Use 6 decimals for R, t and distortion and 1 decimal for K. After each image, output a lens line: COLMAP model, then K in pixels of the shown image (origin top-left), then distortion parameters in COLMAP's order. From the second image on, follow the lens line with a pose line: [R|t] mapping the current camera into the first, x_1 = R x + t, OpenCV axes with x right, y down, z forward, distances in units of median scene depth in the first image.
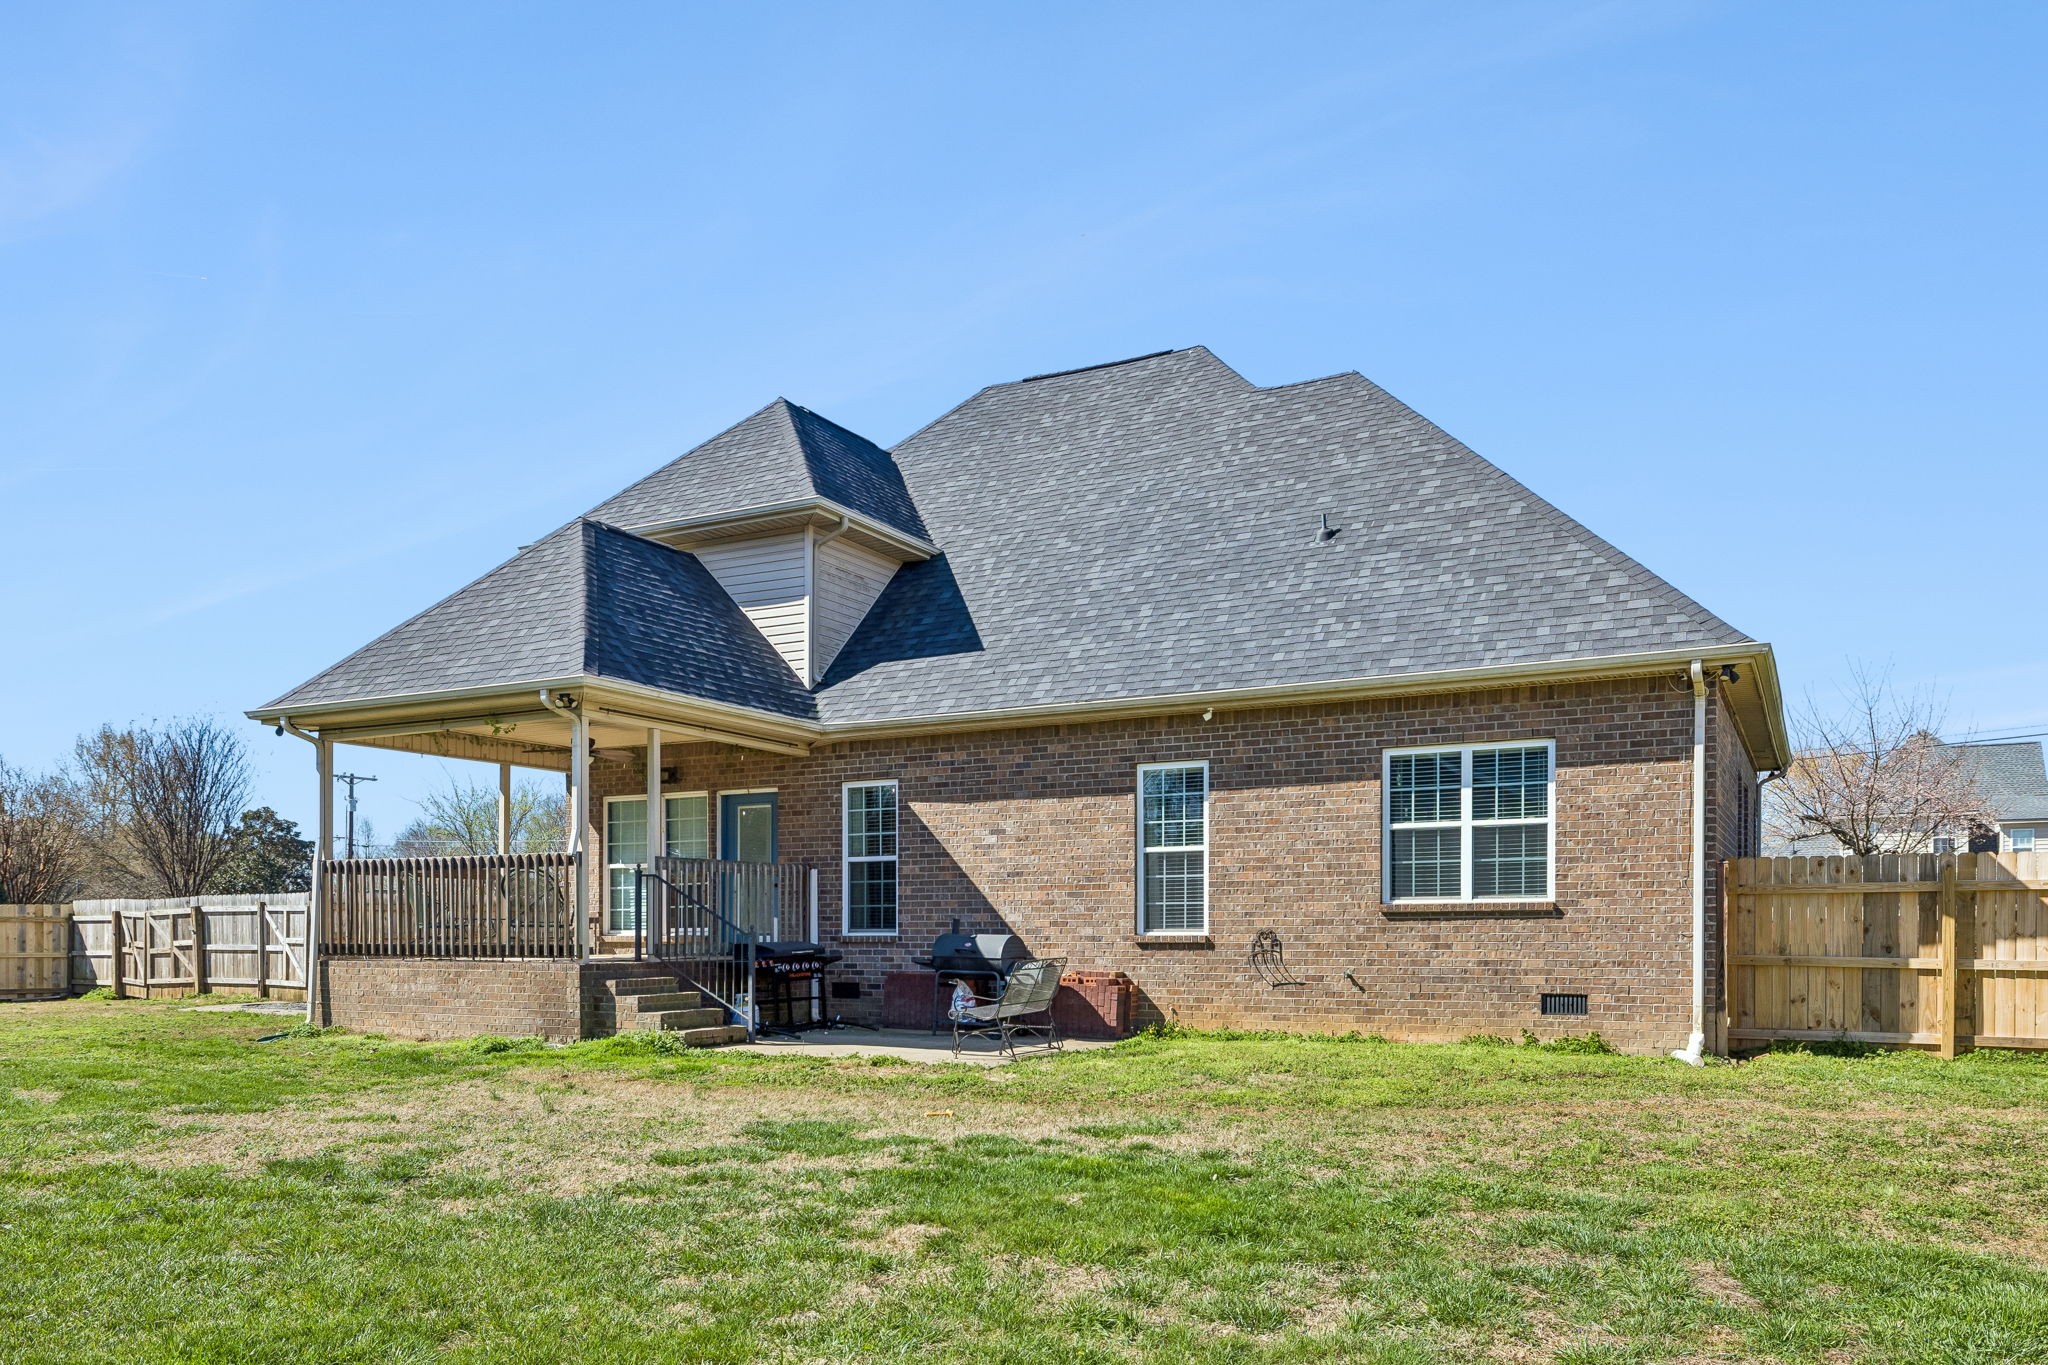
lens RADIAL K [[1480.1, 0, 1019.6], [0, 1480.1, 933.8], [0, 0, 1]] dist [-0.003310, -0.001014]
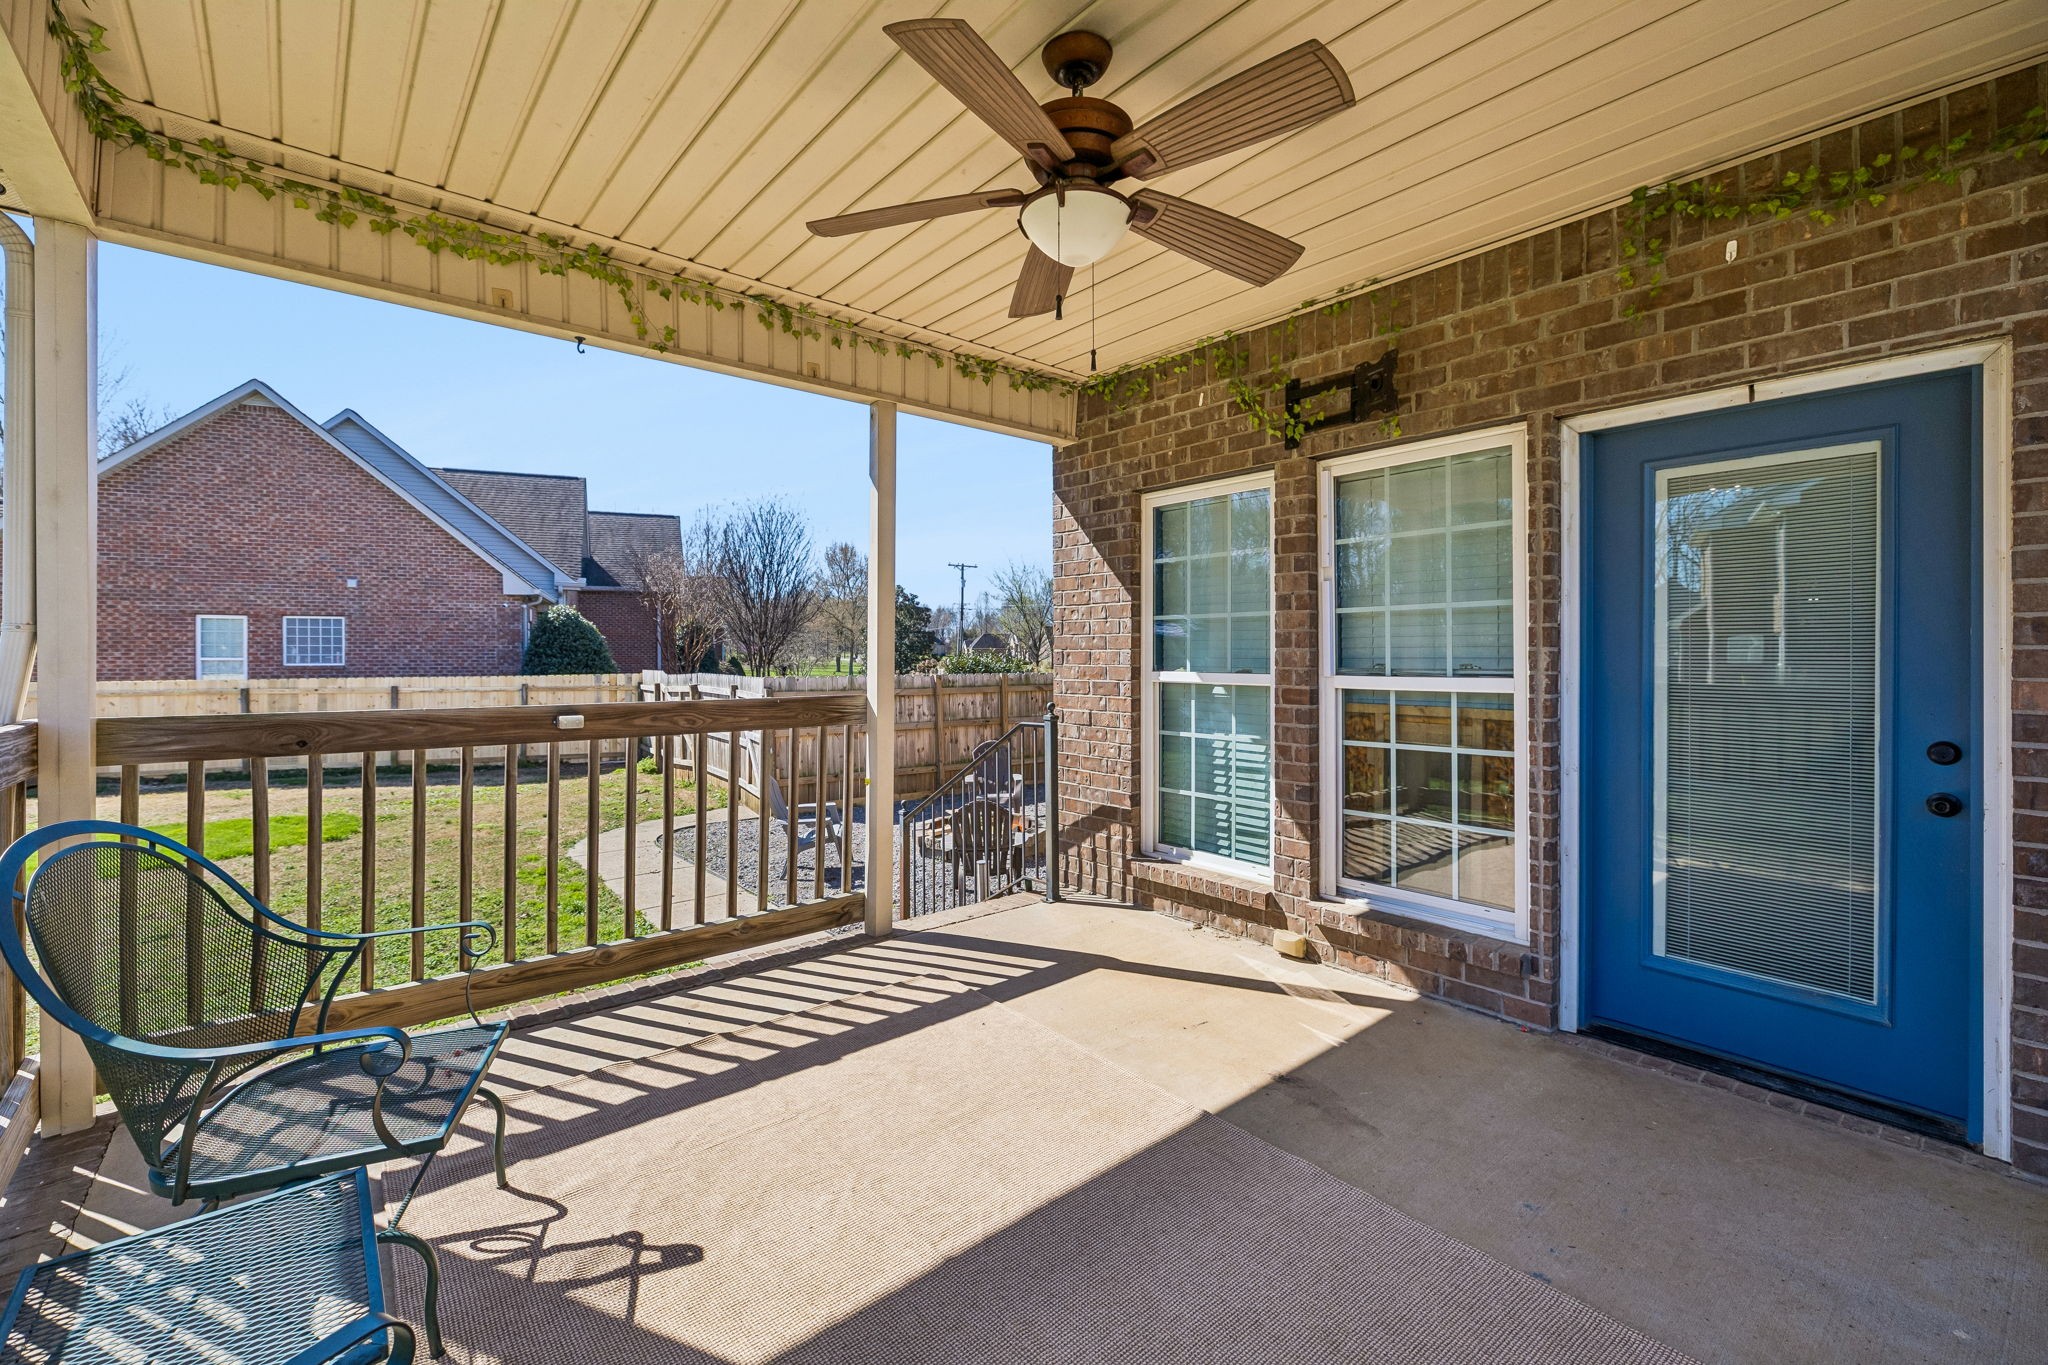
lens RADIAL K [[858.1, 0, 1032.6], [0, 858.1, 662.0], [0, 0, 1]] dist [-0.001205, -0.000154]
pose [[0.932147, 0.004806, -0.362048, -0.282497], [-0.001890, 0.999963, 0.008407, -0.063337], [0.362075, -0.007152, 0.932122, 0.972889]]
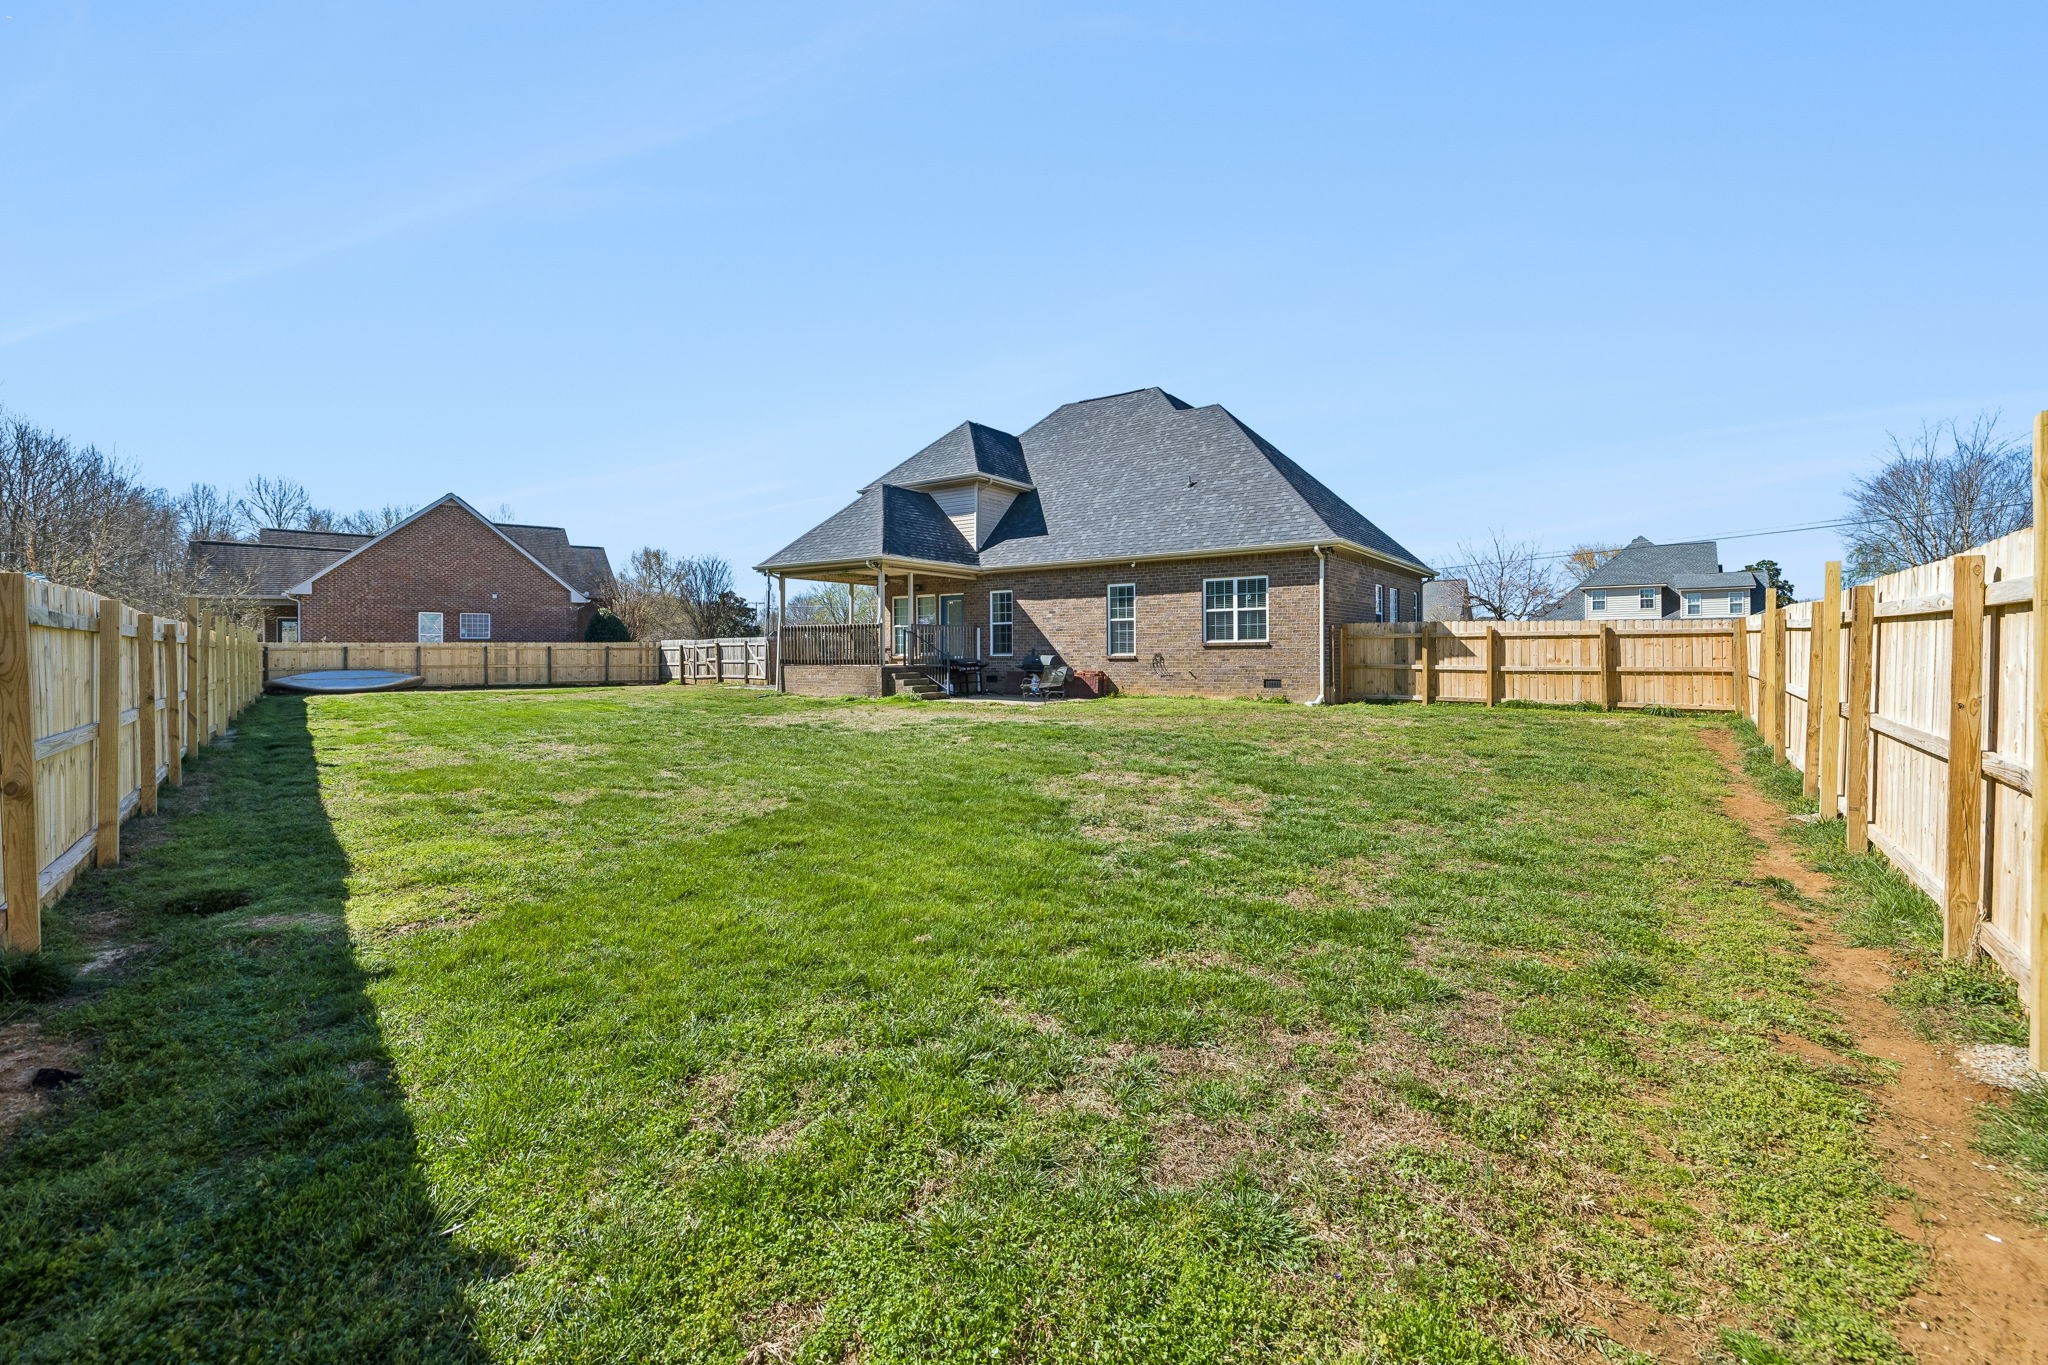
lens RADIAL K [[858.1, 0, 1032.6], [0, 858.1, 662.0], [0, 0, 1]] dist [-0.001205, -0.000154]
pose [[0.992713, -0.000350, -0.120500, 0.127342], [0.001424, 0.999960, 0.008824, -0.001095], [0.120492, -0.008931, 0.992674, -0.399272]]
